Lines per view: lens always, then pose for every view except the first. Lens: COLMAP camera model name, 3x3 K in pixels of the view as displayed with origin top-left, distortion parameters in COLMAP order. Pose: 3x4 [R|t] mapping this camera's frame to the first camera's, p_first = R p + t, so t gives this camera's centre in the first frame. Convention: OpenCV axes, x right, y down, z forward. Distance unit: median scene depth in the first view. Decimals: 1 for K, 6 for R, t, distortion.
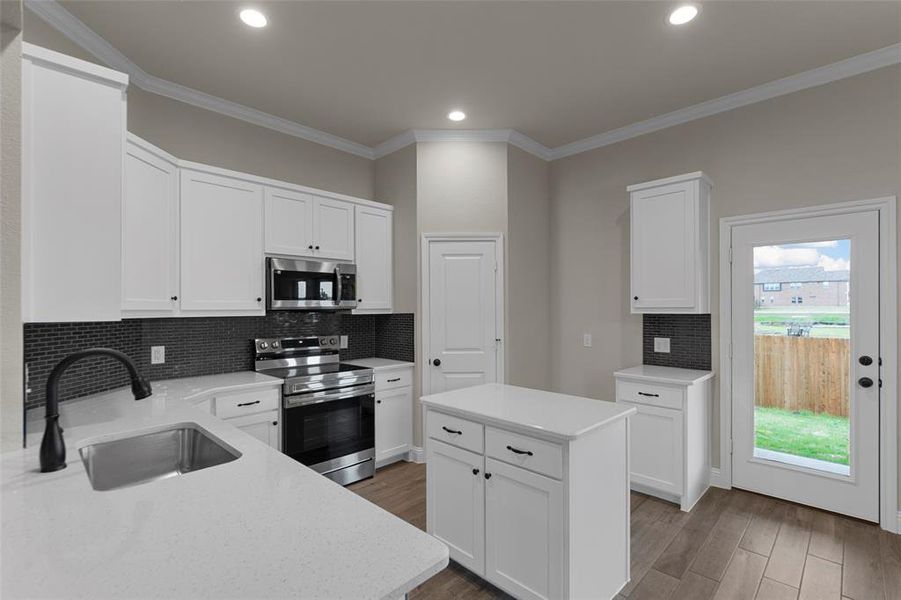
lens RADIAL K [[412.6, 0, 450.5], [0, 412.6, 307.4], [0, 0, 1]] dist [-0.002066, -0.000842]
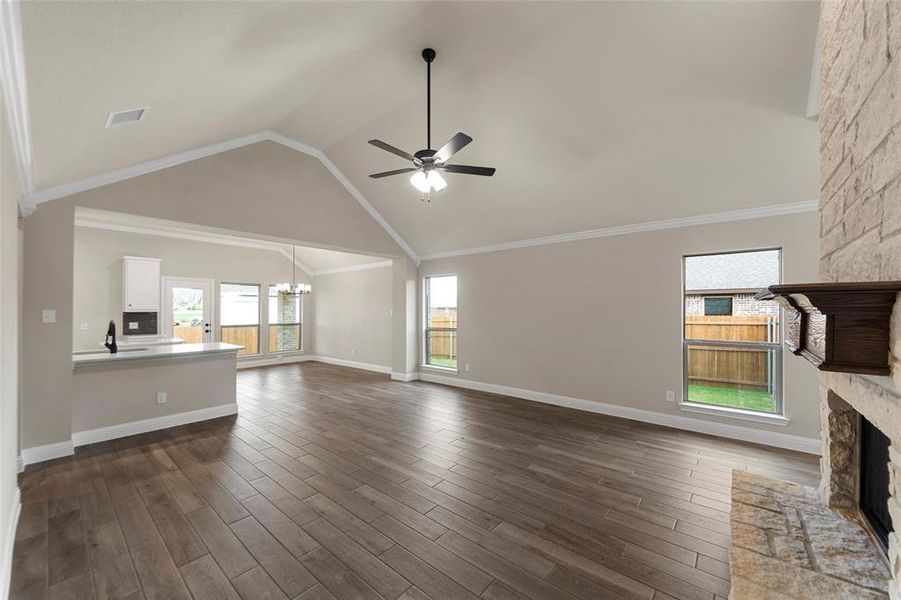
lens RADIAL K [[336.9, 0, 472.5], [0, 336.9, 308.3], [0, 0, 1]] dist [-0.032346, -0.000013]
pose [[-0.128741, 0.006652, 0.991656, -1.536856], [-0.000933, 0.999976, -0.006829, 0.004752], [-0.991678, -0.001804, -0.128732, -0.648454]]
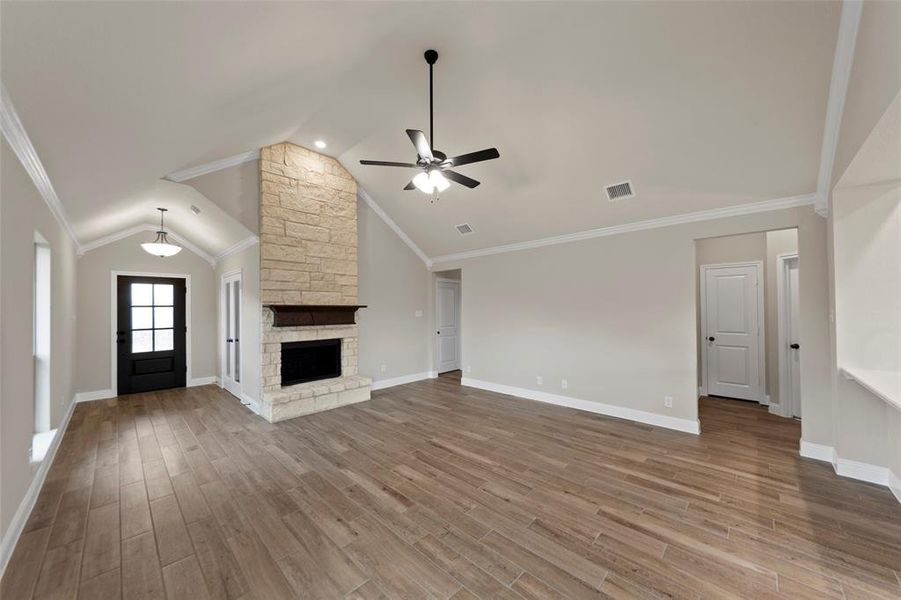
lens RADIAL K [[322.0, 0, 456.8], [0, 322.0, 304.3], [0, 0, 1]] dist [-0.000864, -0.000182]
pose [[0.022086, -0.010402, -0.999702, 0.239839], [0.006622, 0.999925, -0.010258, -0.004132], [0.999734, -0.006393, 0.022153, -0.602132]]
